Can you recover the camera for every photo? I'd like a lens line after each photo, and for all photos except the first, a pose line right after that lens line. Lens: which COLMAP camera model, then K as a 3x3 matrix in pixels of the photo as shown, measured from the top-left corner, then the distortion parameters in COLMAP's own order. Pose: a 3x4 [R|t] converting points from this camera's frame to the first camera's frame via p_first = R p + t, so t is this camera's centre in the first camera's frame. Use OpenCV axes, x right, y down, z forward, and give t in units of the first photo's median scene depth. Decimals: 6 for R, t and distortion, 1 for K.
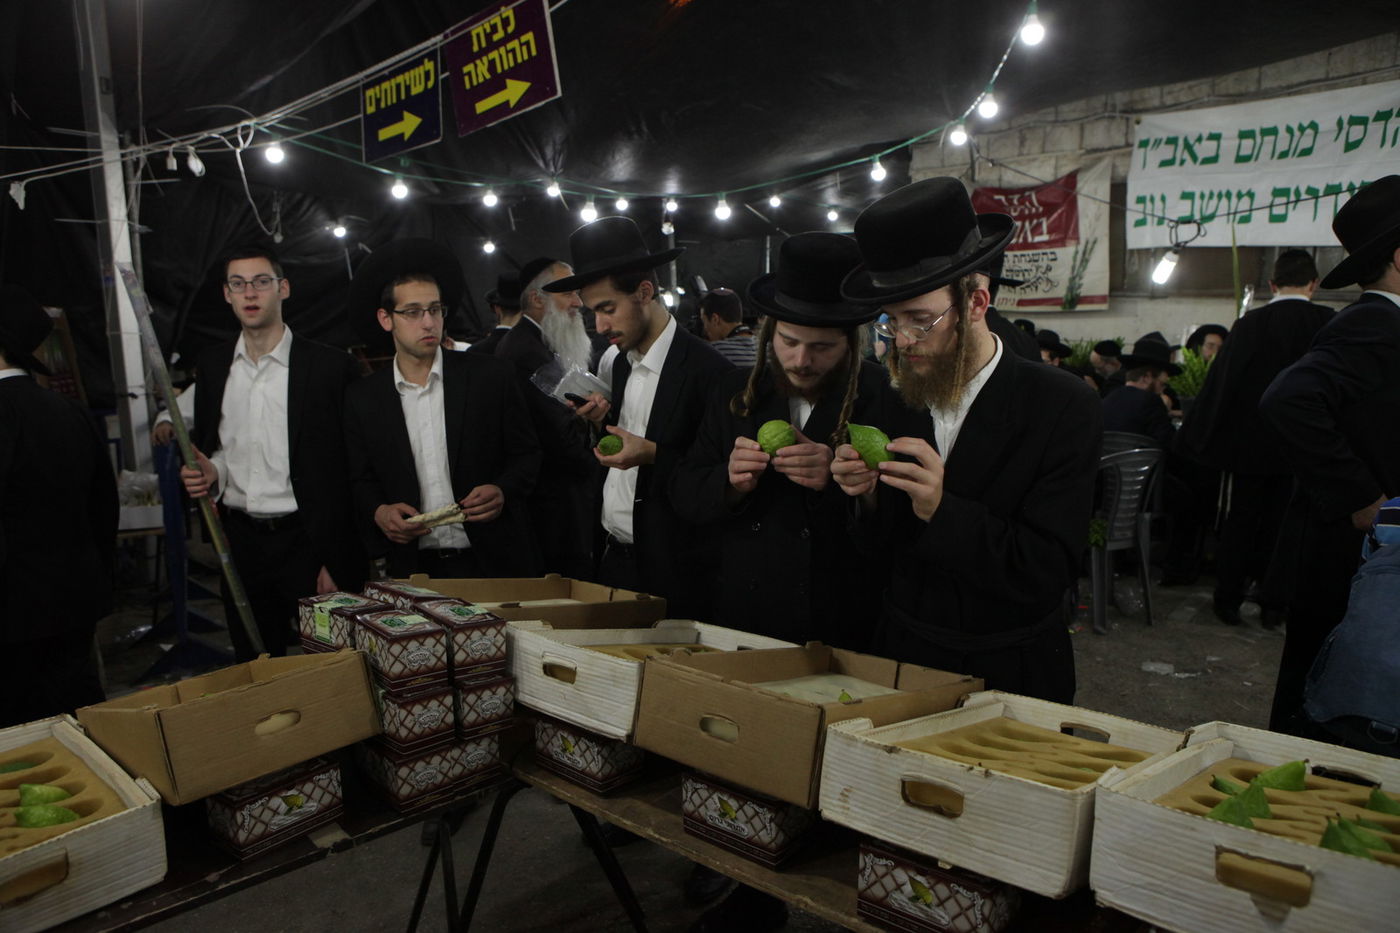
lens RADIAL K [[968.3, 0, 698.7], [0, 968.3, 469.1], [0, 0, 1]] dist [-0.059279, 0.025805]
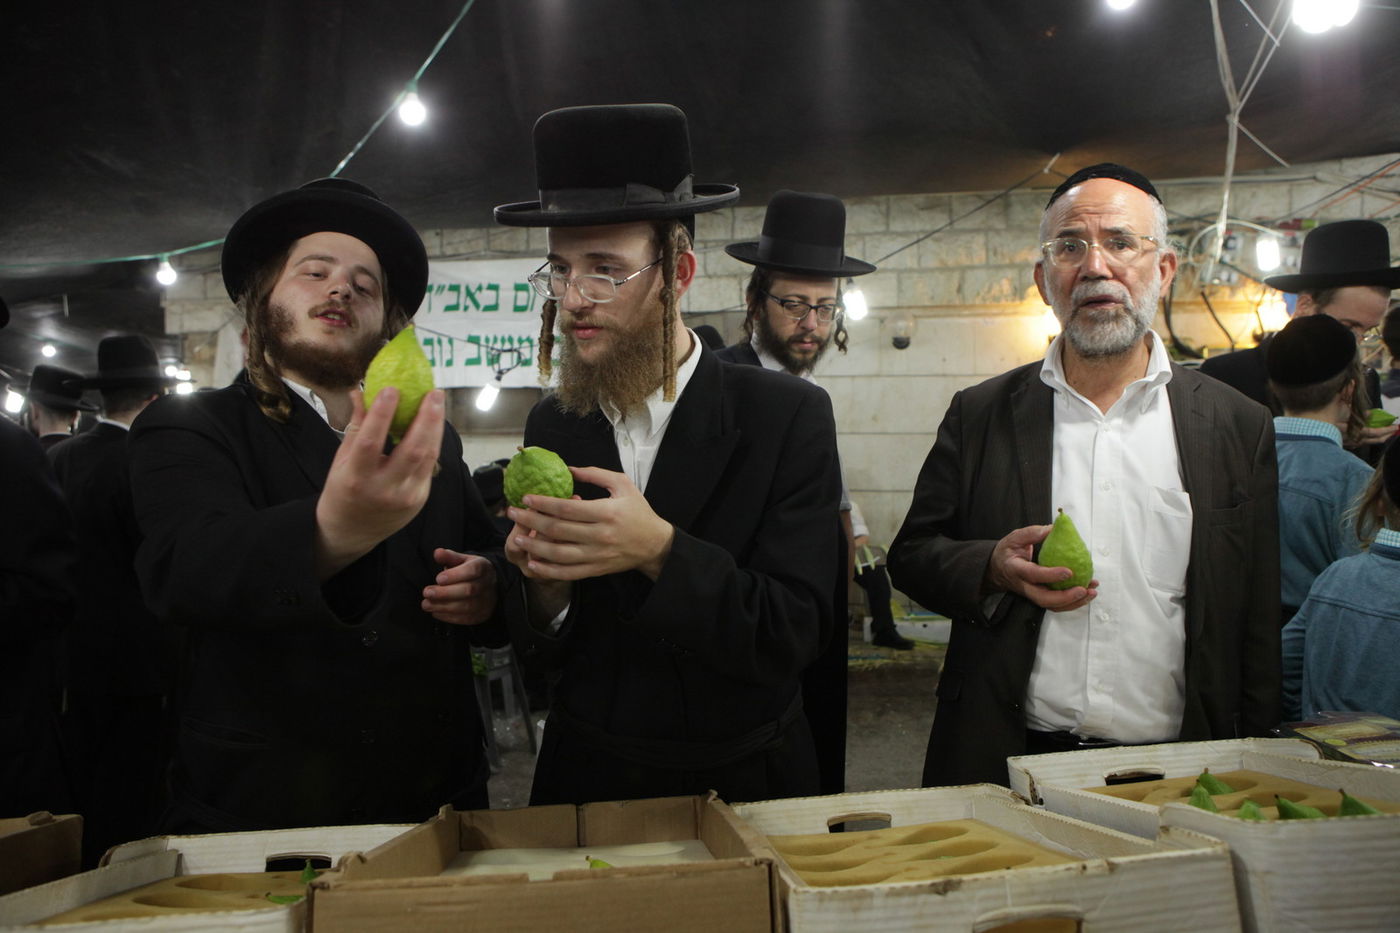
lens RADIAL K [[968.3, 0, 700.6], [0, 968.3, 463.2], [0, 0, 1]] dist [-0.059279, 0.025805]
pose [[0.715593, 0.000019, 0.698518, -0.050424], [0.126625, 0.983429, -0.129747, 0.016562], [-0.686945, 0.181295, 0.703732, 0.109560]]
